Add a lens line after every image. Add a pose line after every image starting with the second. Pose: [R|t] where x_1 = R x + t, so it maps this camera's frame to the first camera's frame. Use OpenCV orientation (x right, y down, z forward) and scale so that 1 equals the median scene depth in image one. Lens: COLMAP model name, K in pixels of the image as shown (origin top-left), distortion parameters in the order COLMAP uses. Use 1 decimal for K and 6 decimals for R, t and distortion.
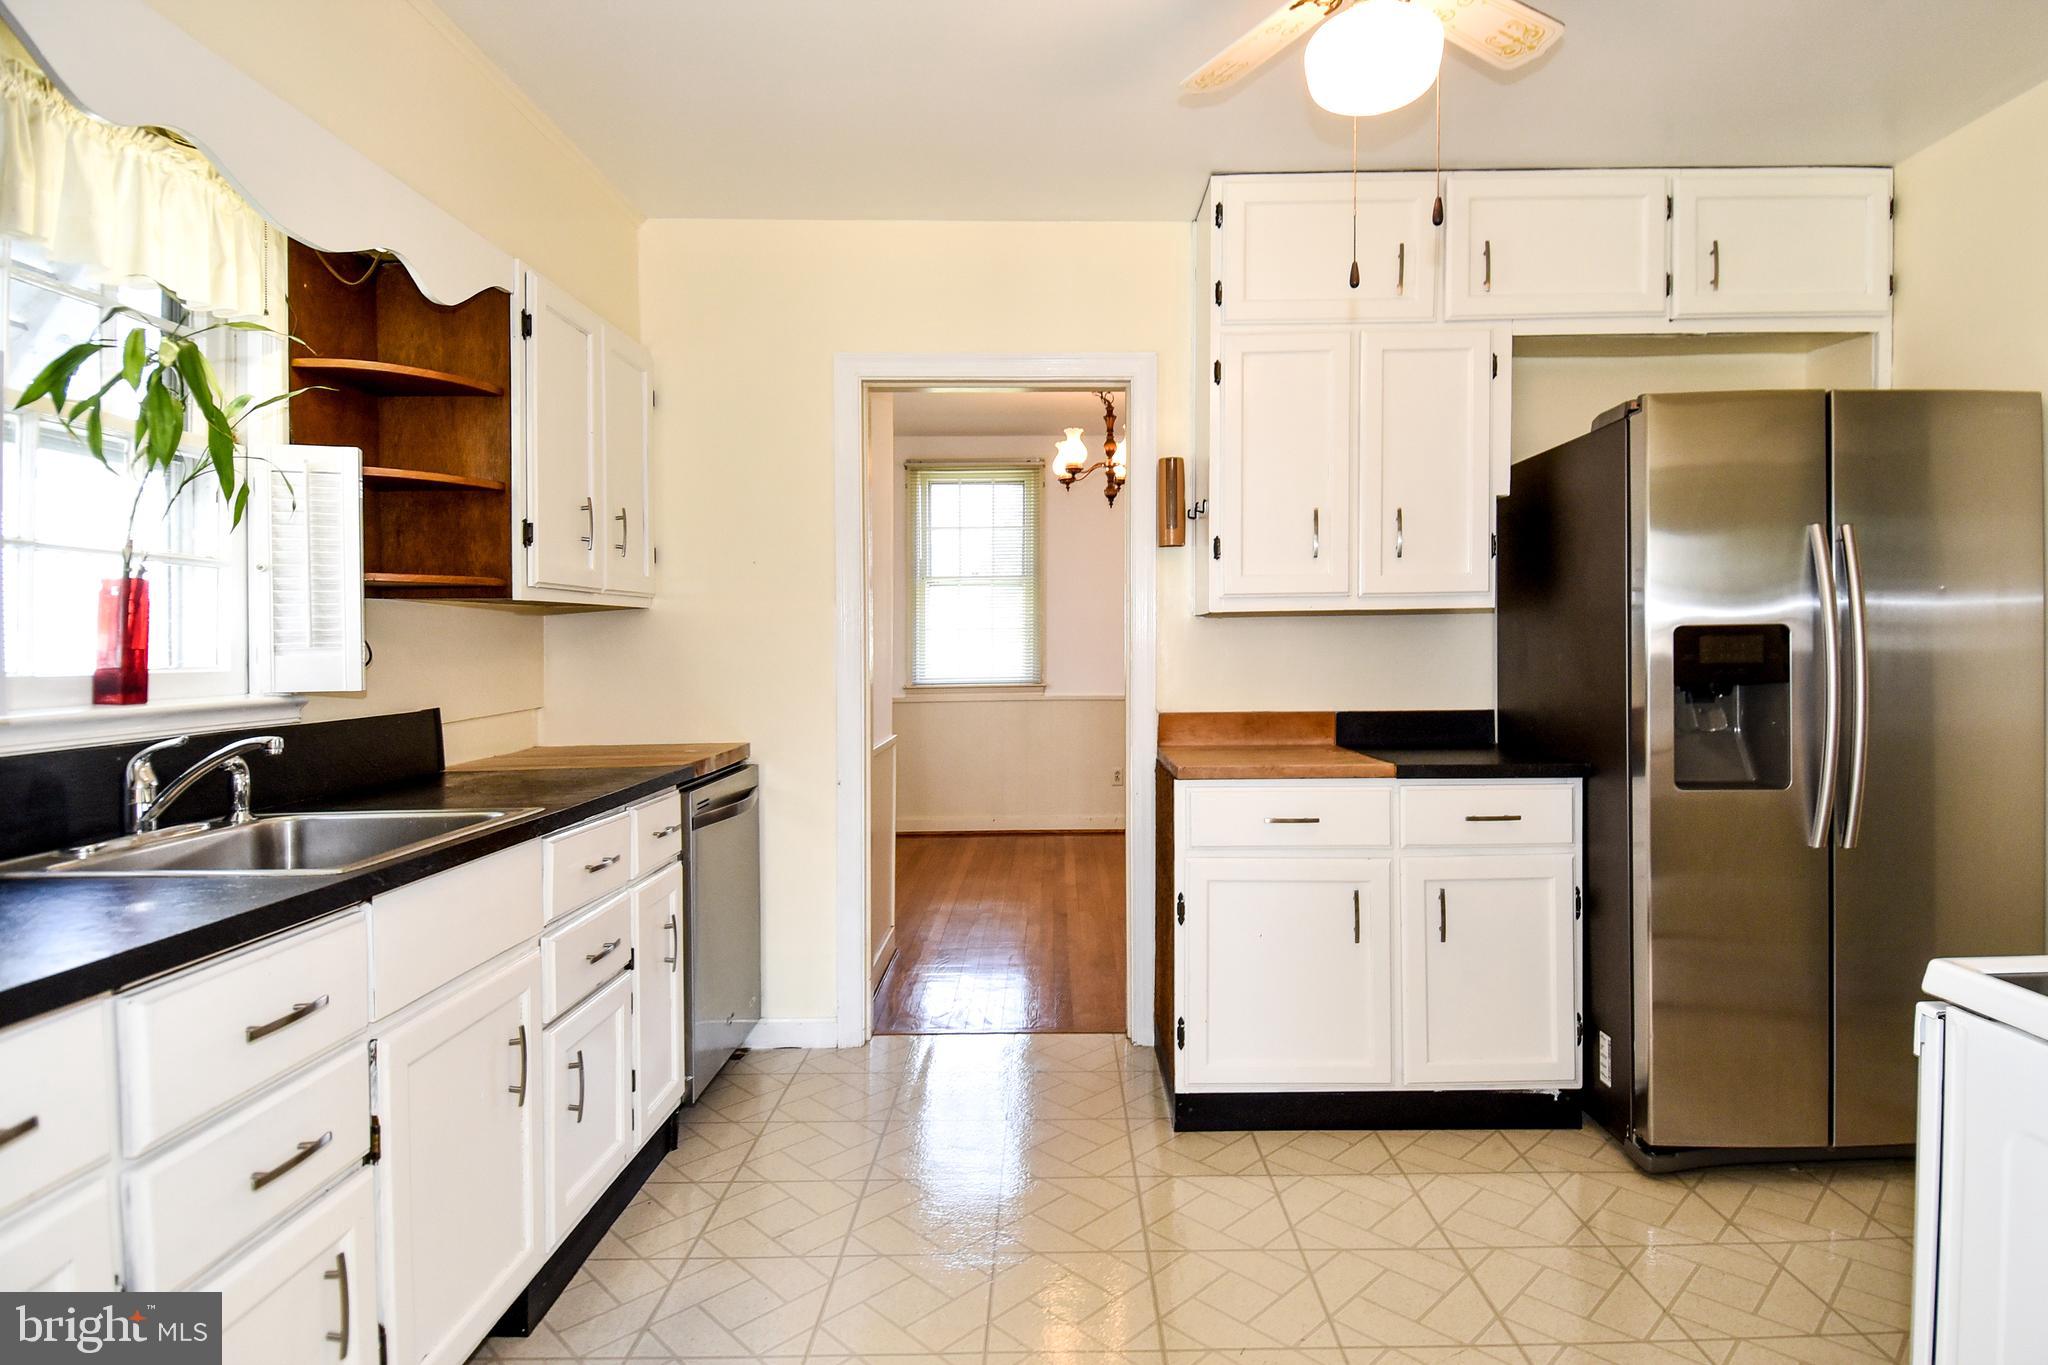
lens RADIAL K [[1098.7, 0, 1040.8], [0, 1098.7, 654.0], [0, 0, 1]] dist [0.029669, -0.023382]
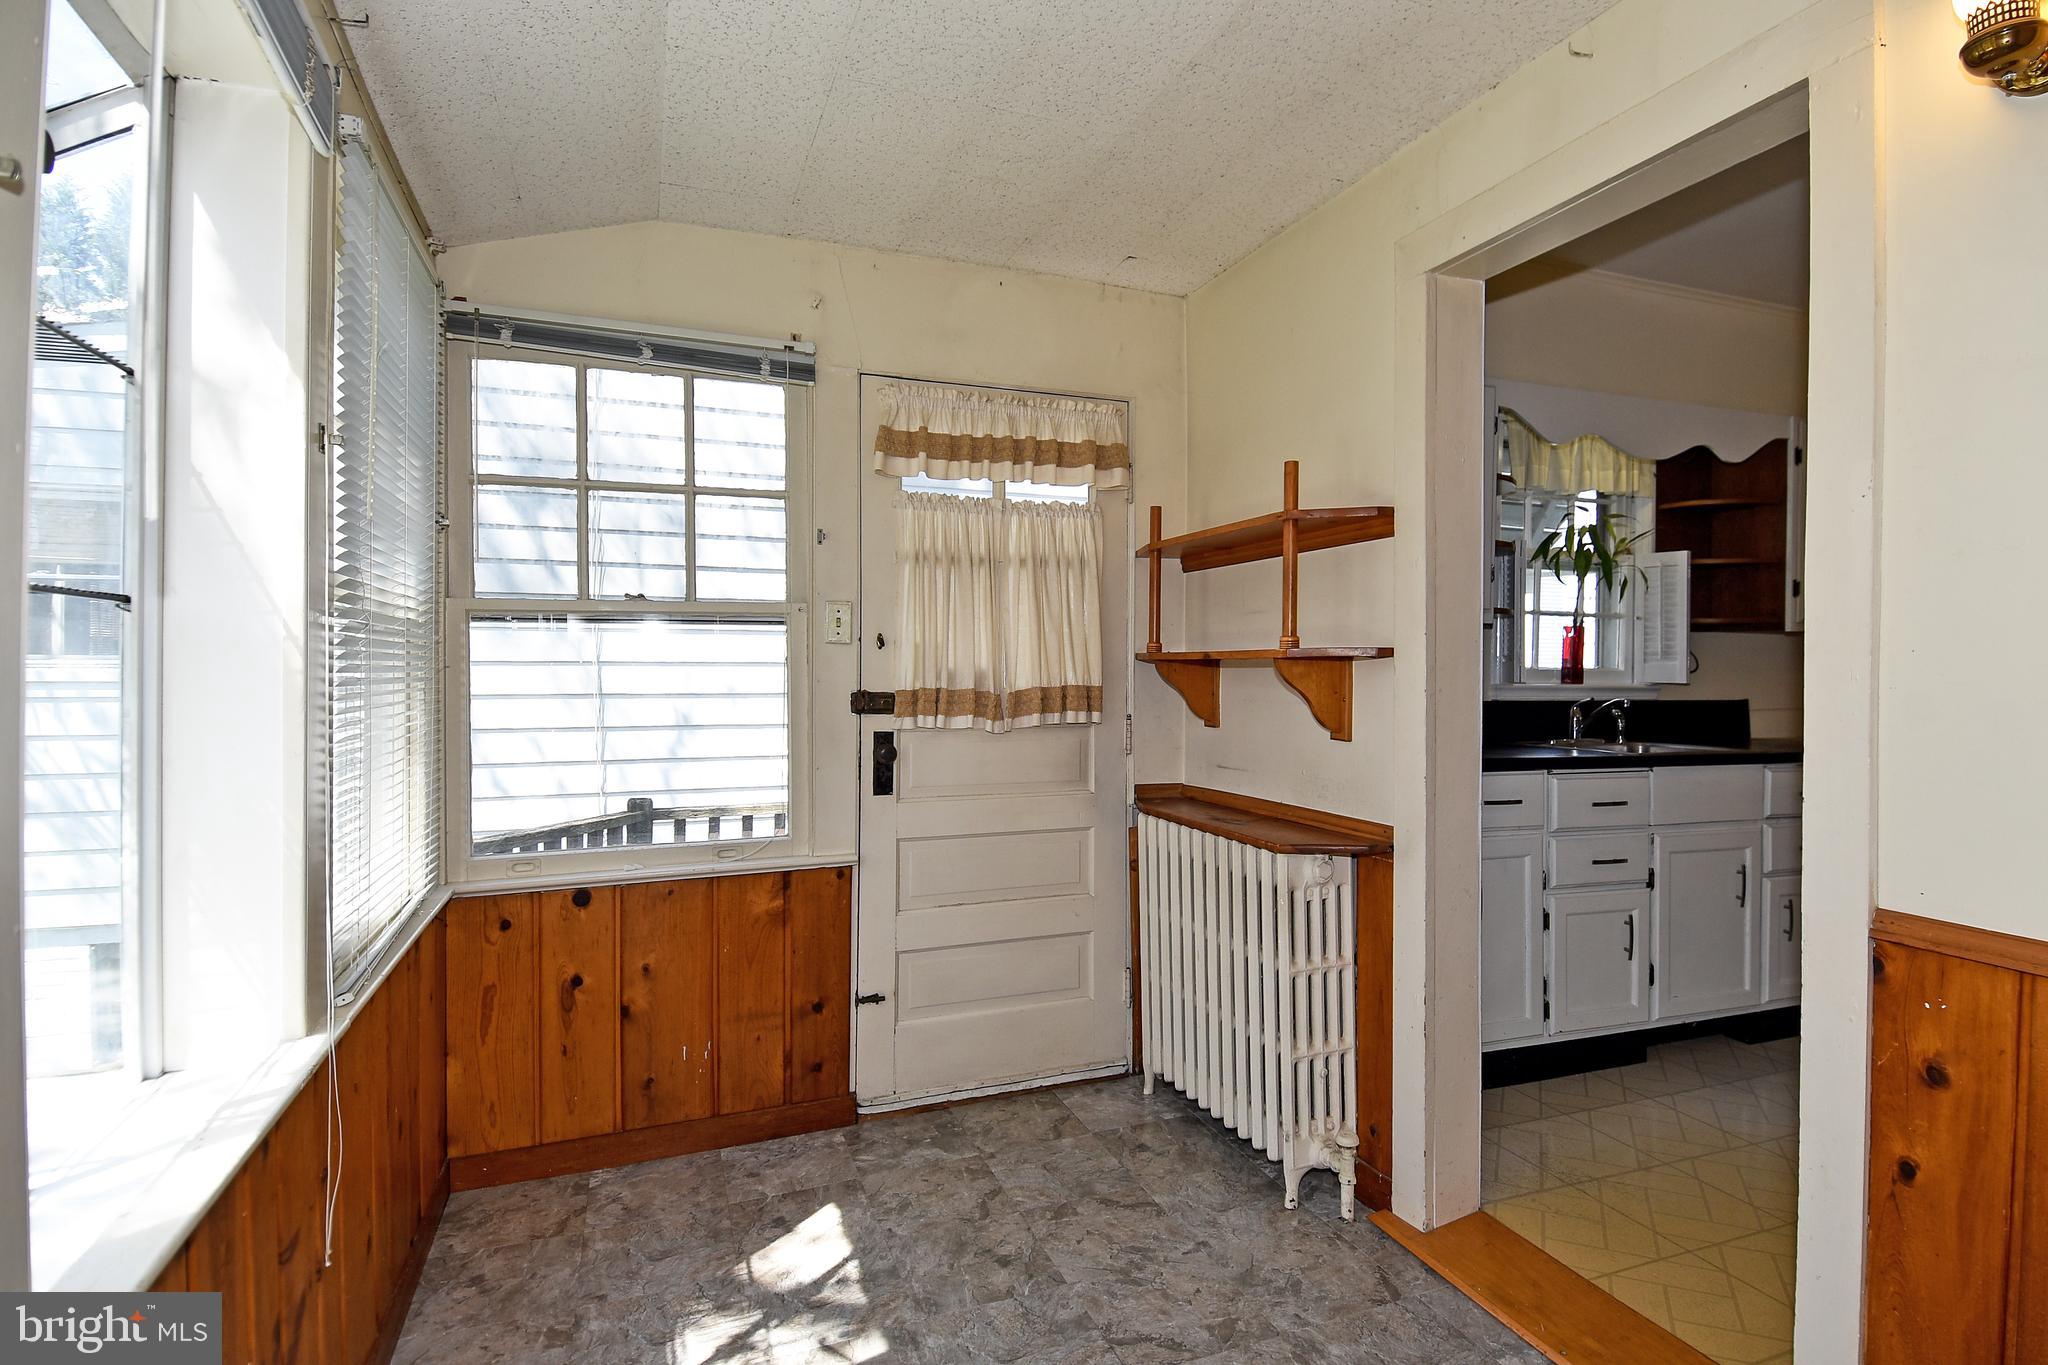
lens RADIAL K [[1098.7, 0, 1031.2], [0, 1098.7, 719.5], [0, 0, 1]] dist [0.029669, -0.023382]
pose [[0.356799, 0.036779, -0.933457, 0.508905], [-0.020394, 0.999293, 0.031578, 0.041696], [0.933958, 0.007770, 0.357297, -0.476199]]
